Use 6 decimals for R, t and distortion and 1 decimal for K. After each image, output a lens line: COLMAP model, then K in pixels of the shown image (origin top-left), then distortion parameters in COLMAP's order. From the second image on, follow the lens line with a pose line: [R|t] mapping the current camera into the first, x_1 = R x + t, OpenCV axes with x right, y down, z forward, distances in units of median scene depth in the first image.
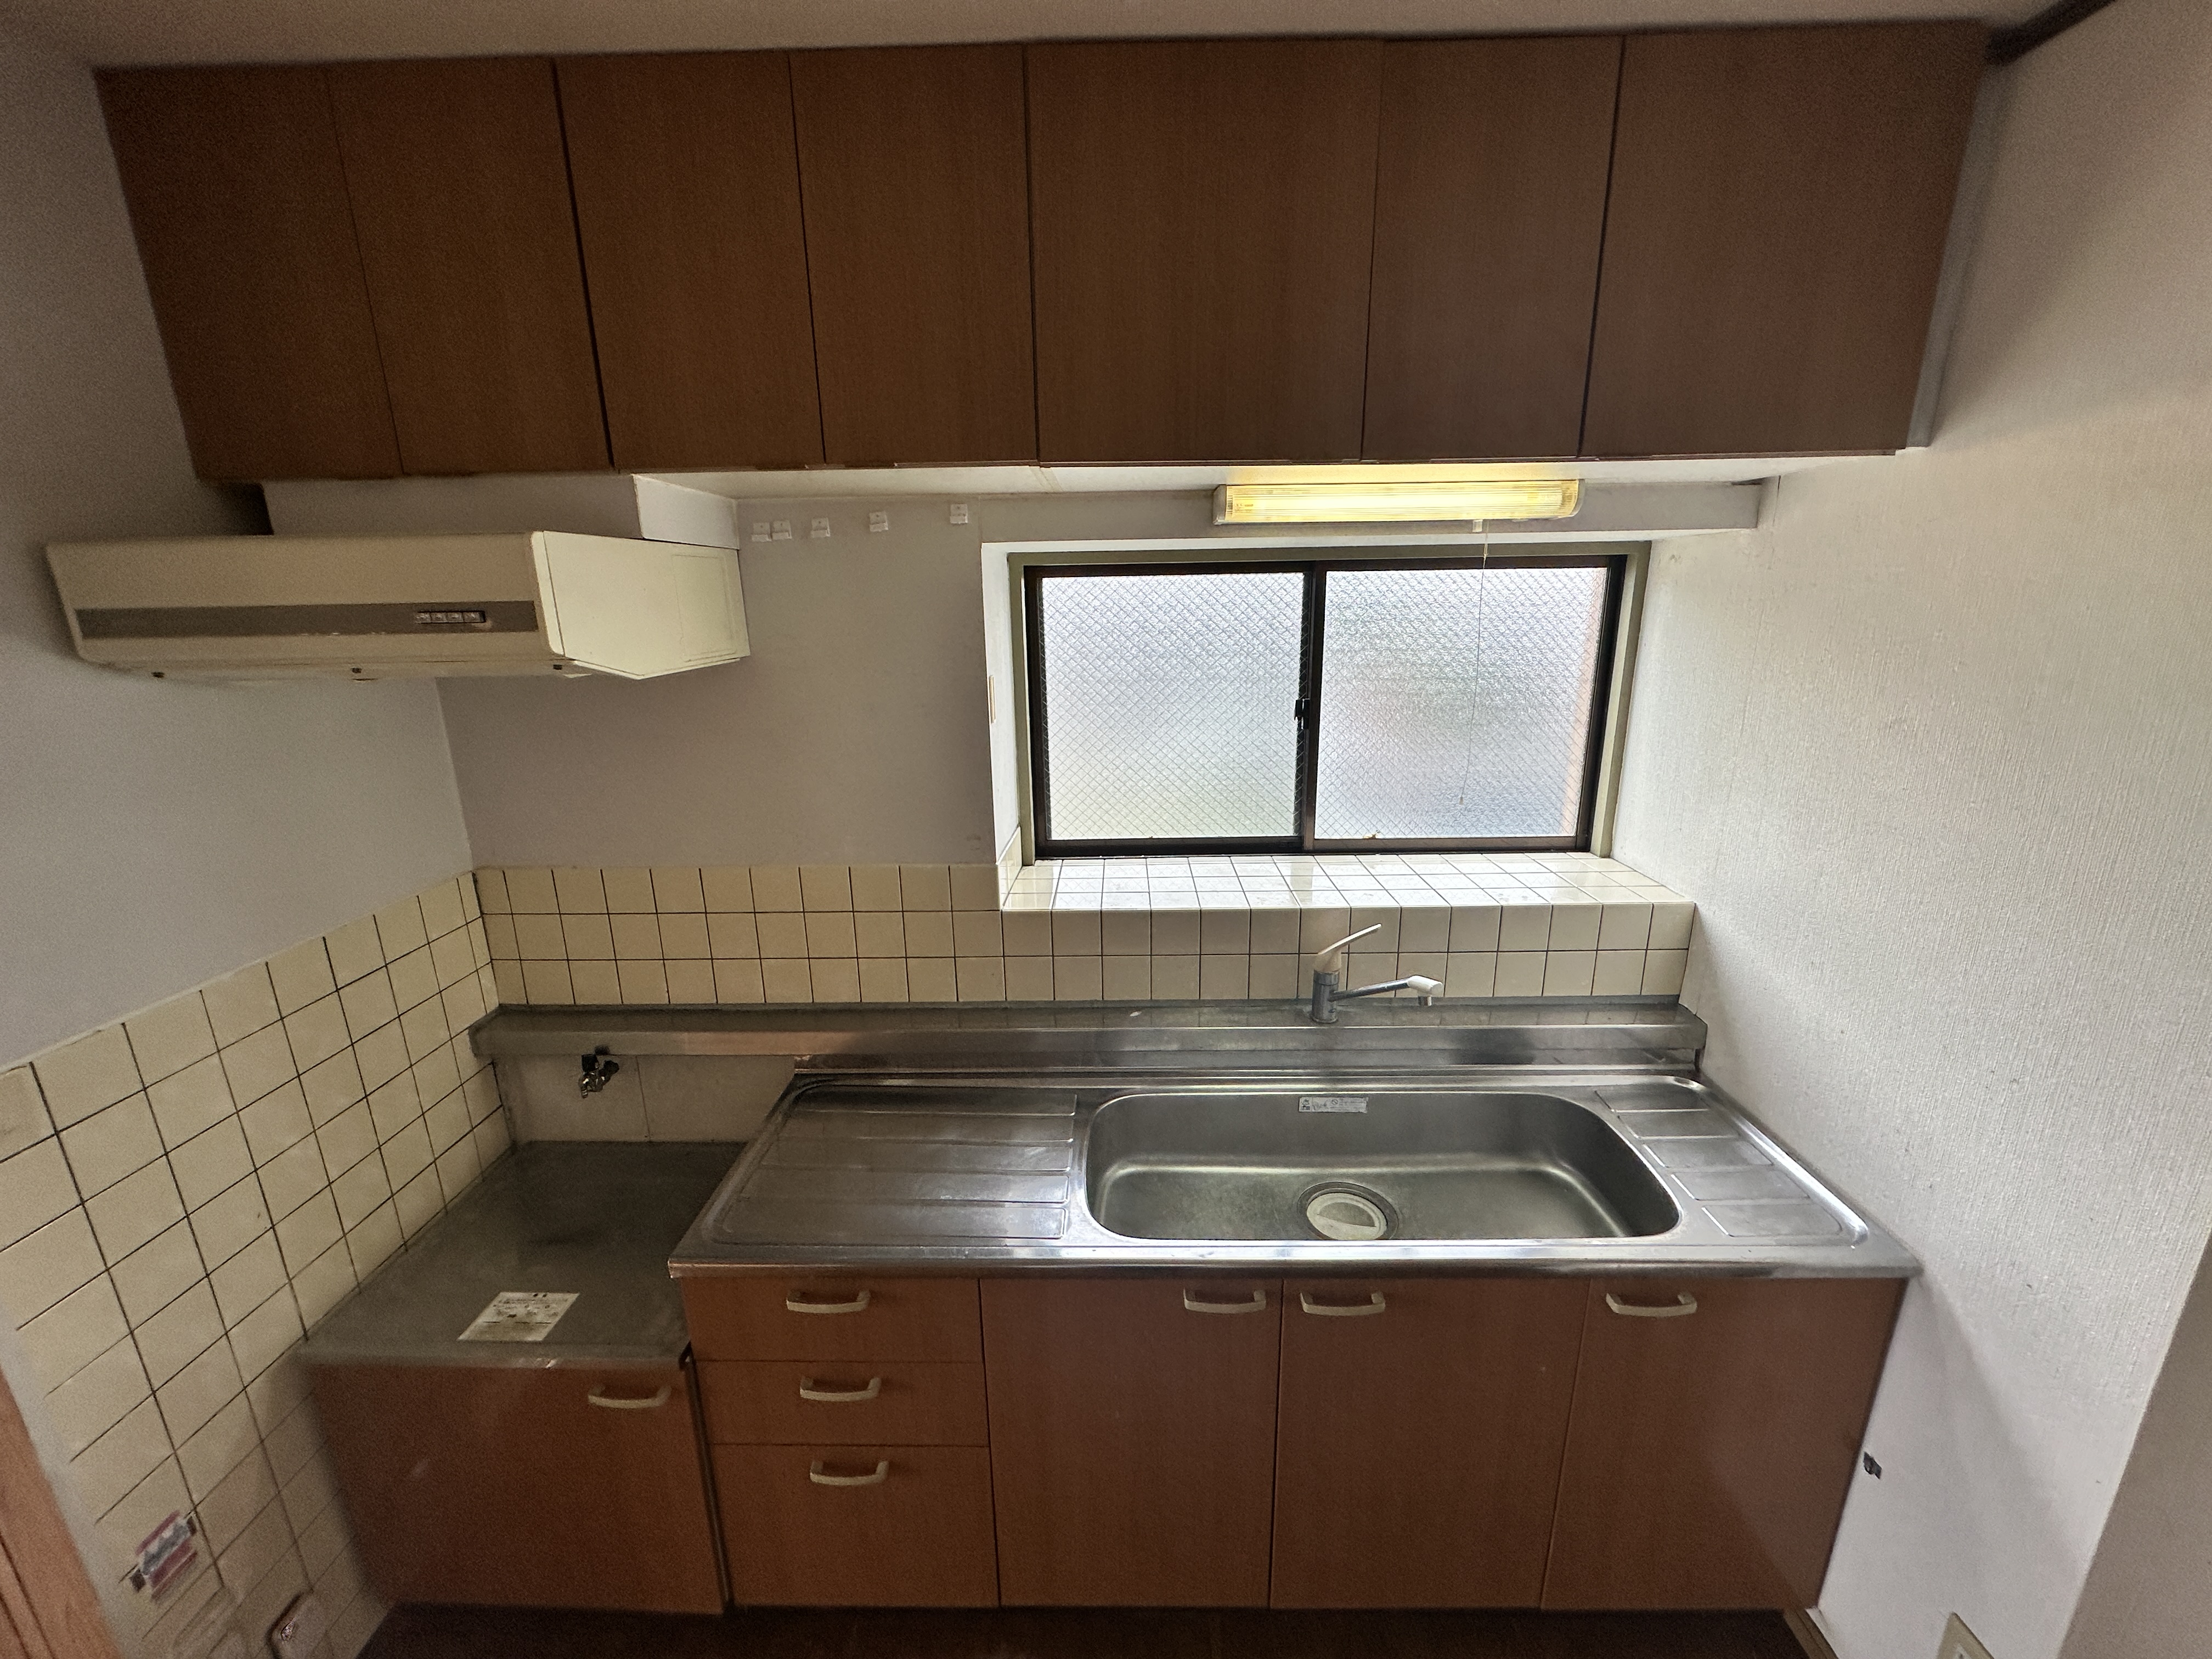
lens RADIAL K [[887.3, 0, 1109.9], [0, 887.3, 831.2], [0, 0, 1]] dist [0.001637, 0.000188]
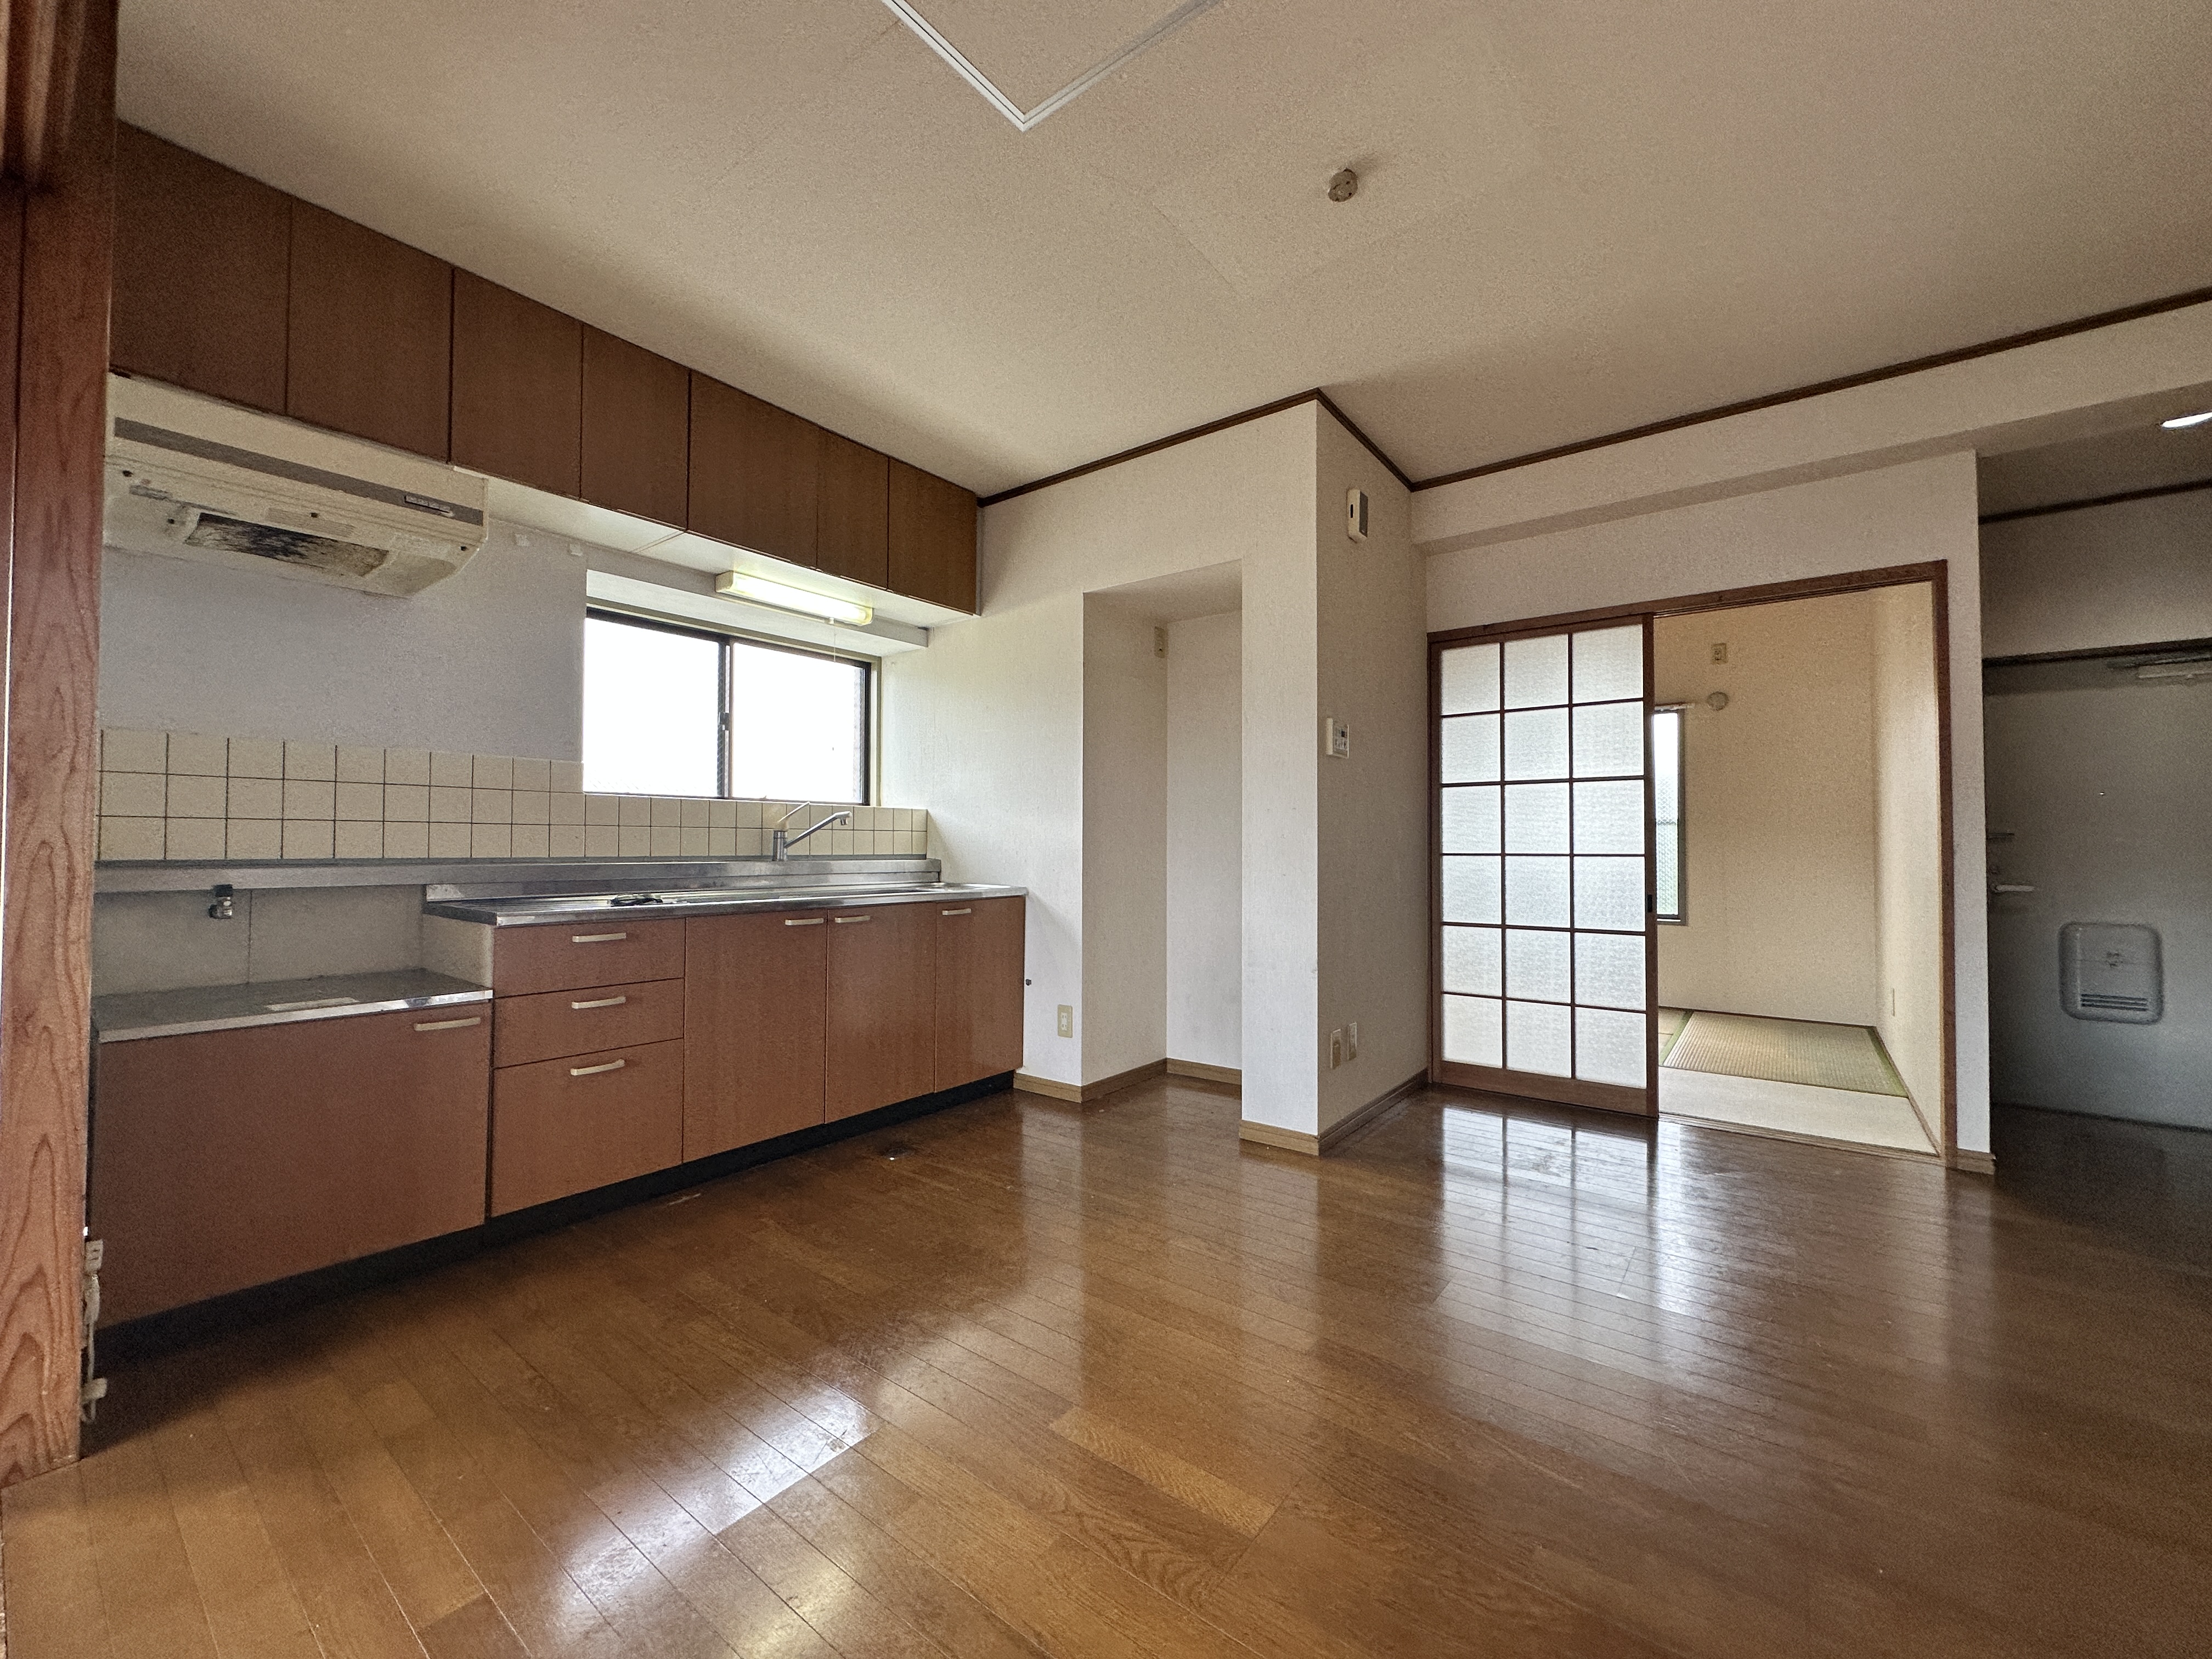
lens RADIAL K [[887.3, 0, 1108.3], [0, 887.3, 829.7], [0, 0, 1]] dist [0.001637, 0.000188]
pose [[0.596971, 0.031976, 0.801625, -0.894342], [0.195300, 0.963354, -0.183868, 0.671090], [-0.778128, 0.266321, 0.568849, -0.628865]]
